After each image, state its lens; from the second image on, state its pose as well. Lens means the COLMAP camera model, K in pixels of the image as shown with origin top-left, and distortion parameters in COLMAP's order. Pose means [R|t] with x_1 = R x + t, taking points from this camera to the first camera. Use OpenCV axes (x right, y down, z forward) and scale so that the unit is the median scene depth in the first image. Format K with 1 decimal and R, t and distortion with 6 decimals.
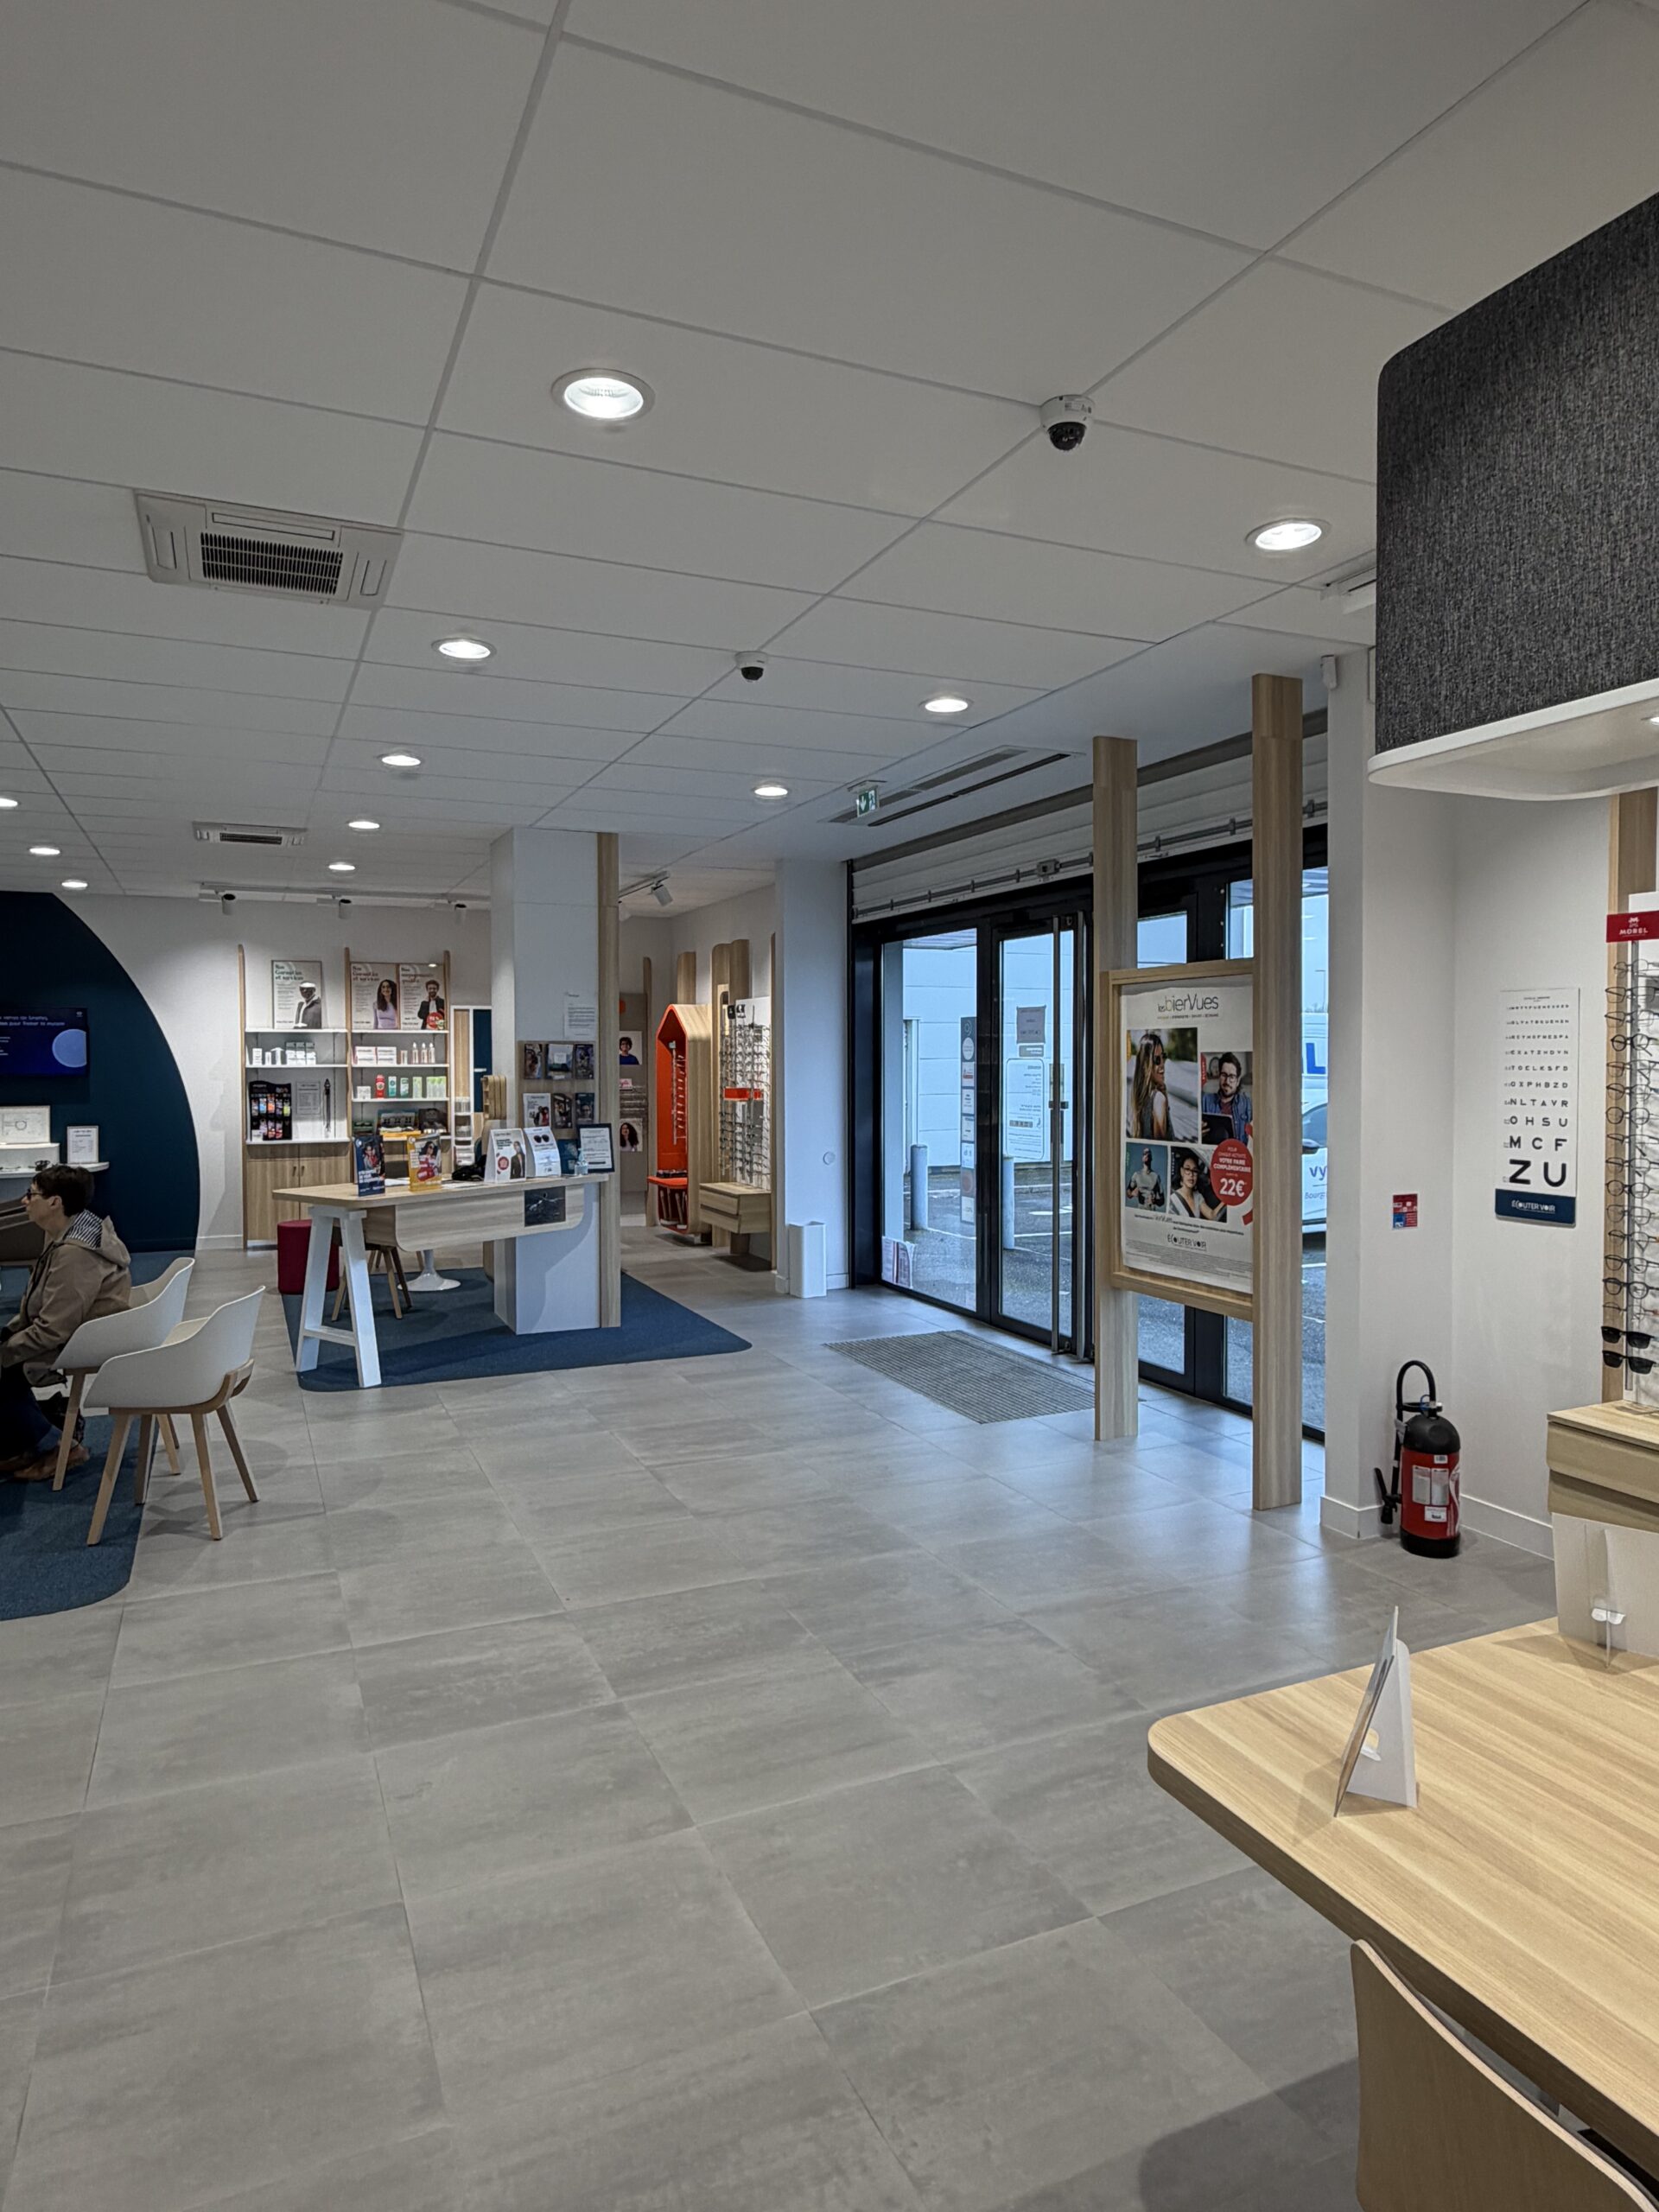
lens RADIAL K [[1319.6, 0, 825.8], [0, 1319.6, 1077.4], [0, 0, 1]] dist [-0.003115, 0.002557]
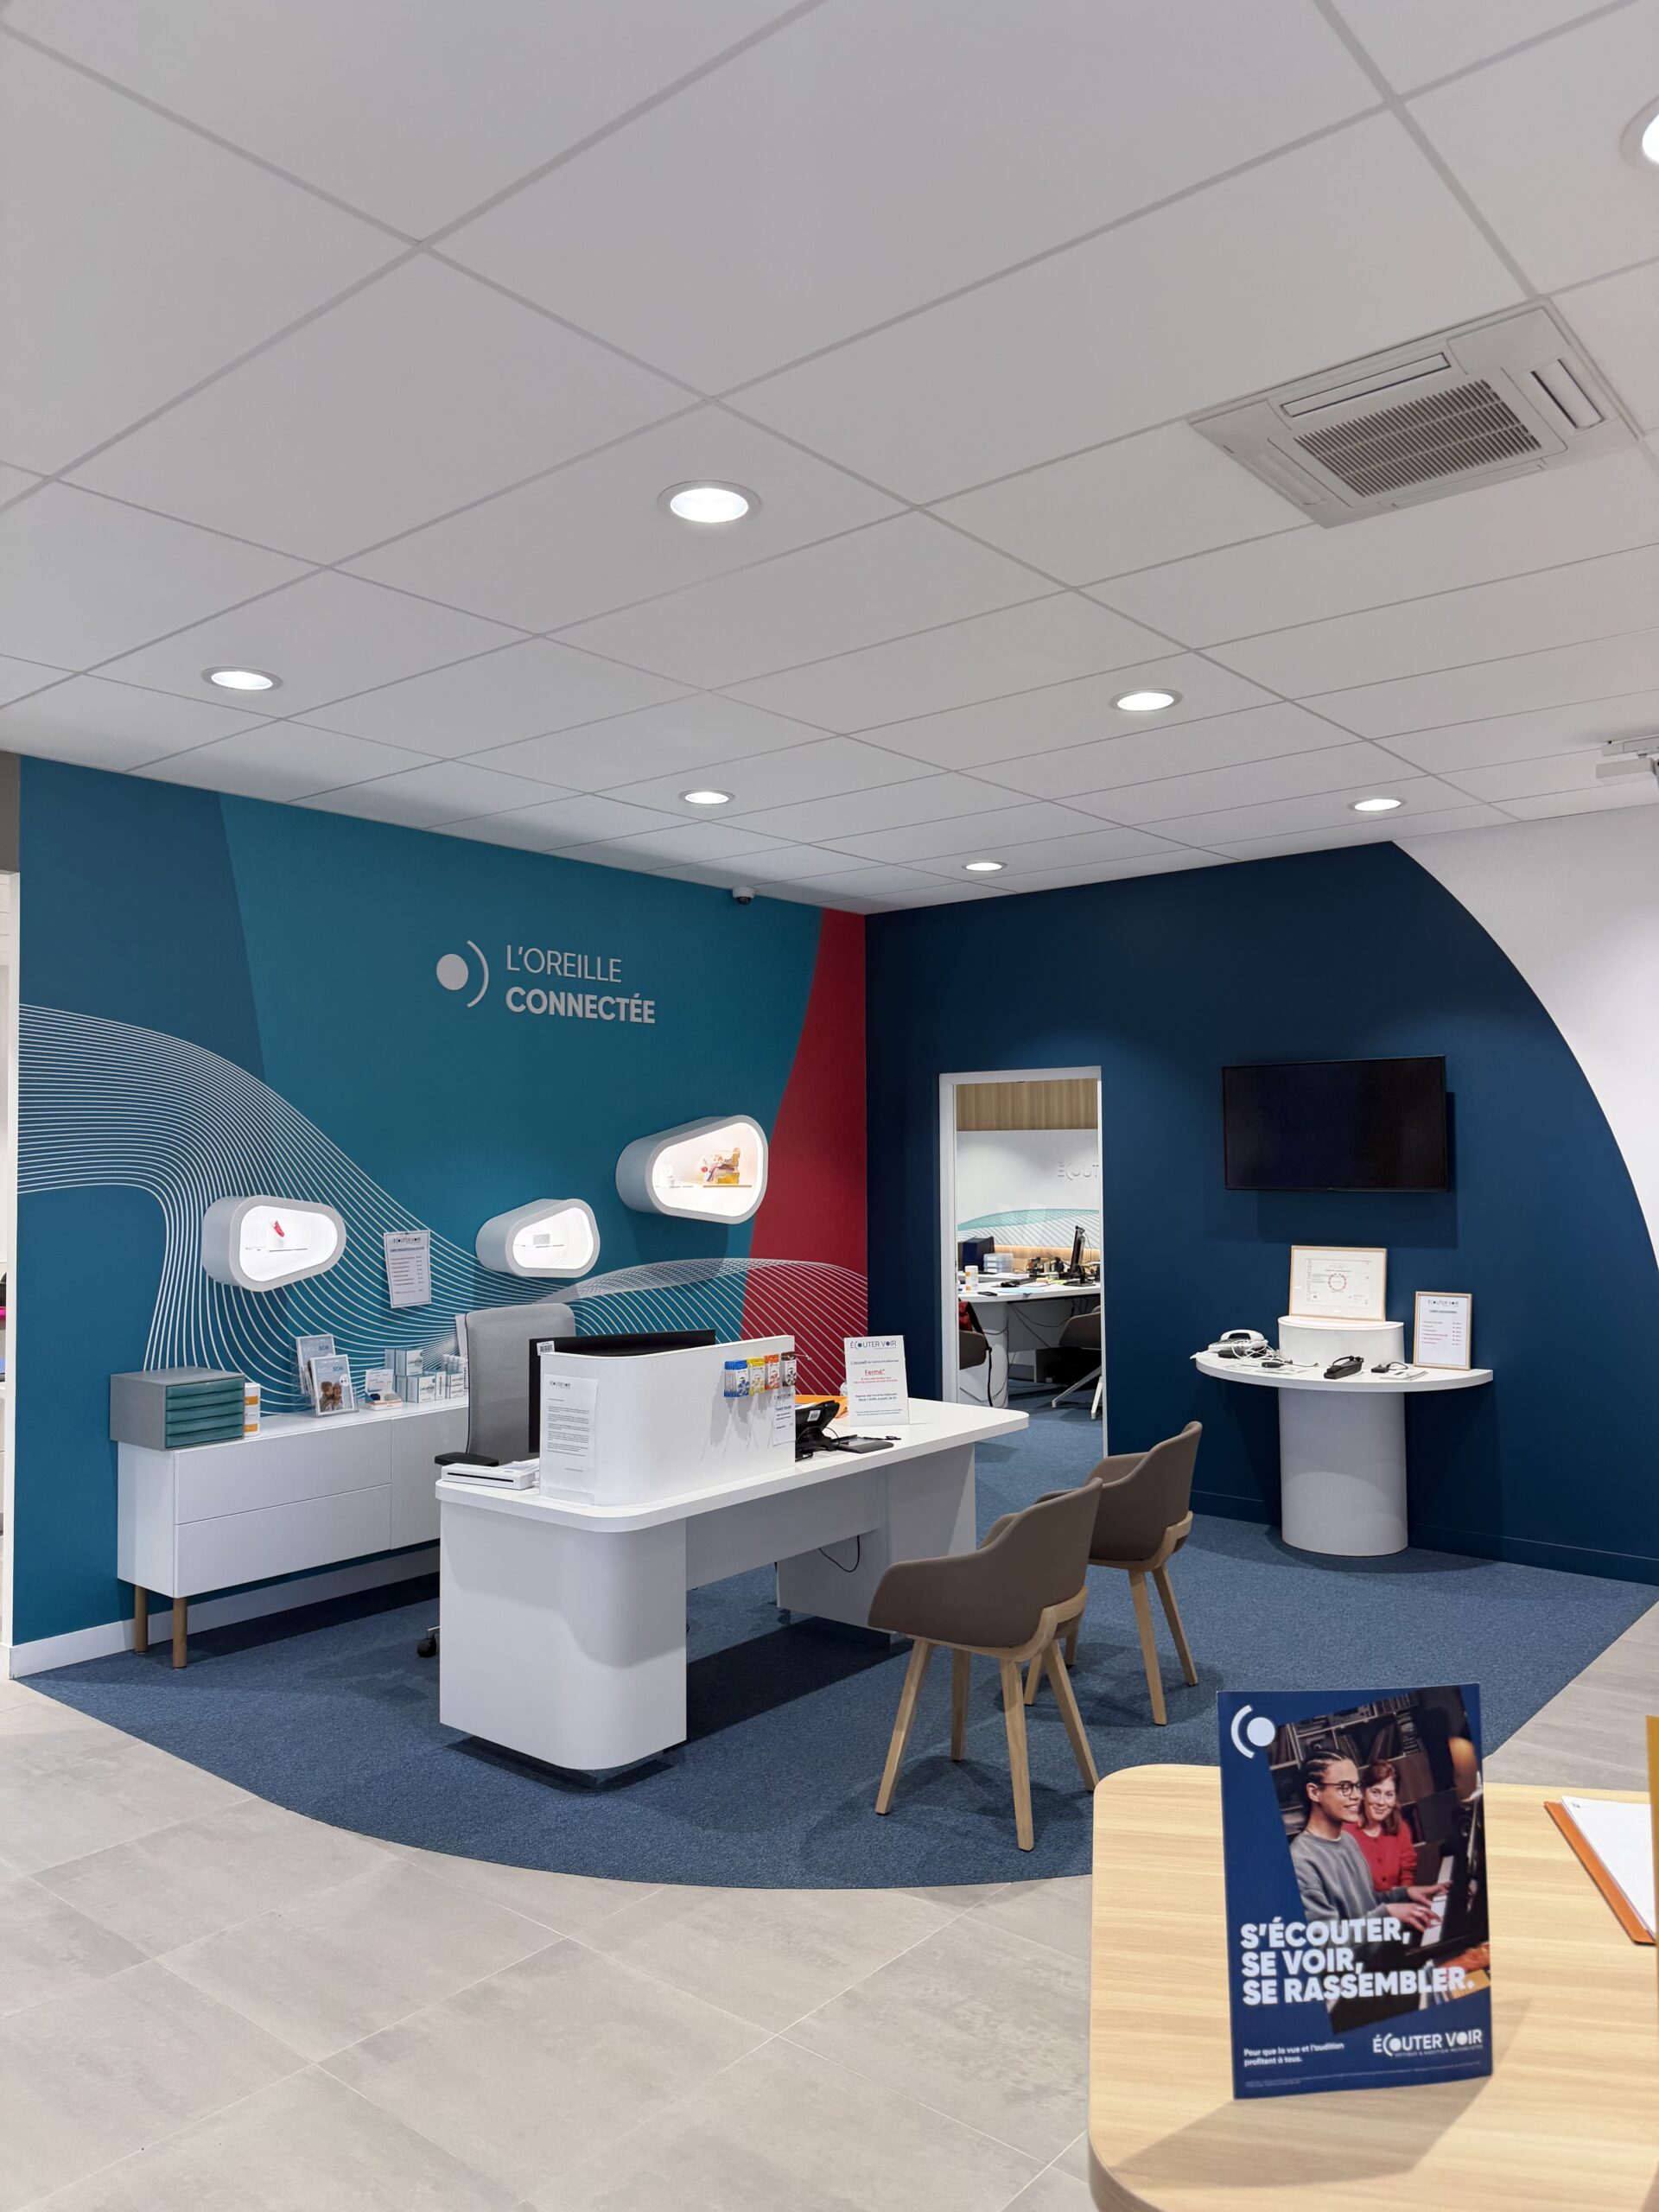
lens RADIAL K [[1558.5, 0, 838.9], [0, 1558.5, 1097.2], [0, 0, 1]] dist [0.052066, -0.067059]
pose [[0.434763, -0.035094, -0.899861, -0.210607], [-0.009409, 0.999009, -0.043506, -0.014222], [0.900496, 0.027382, 0.434002, 0.886023]]
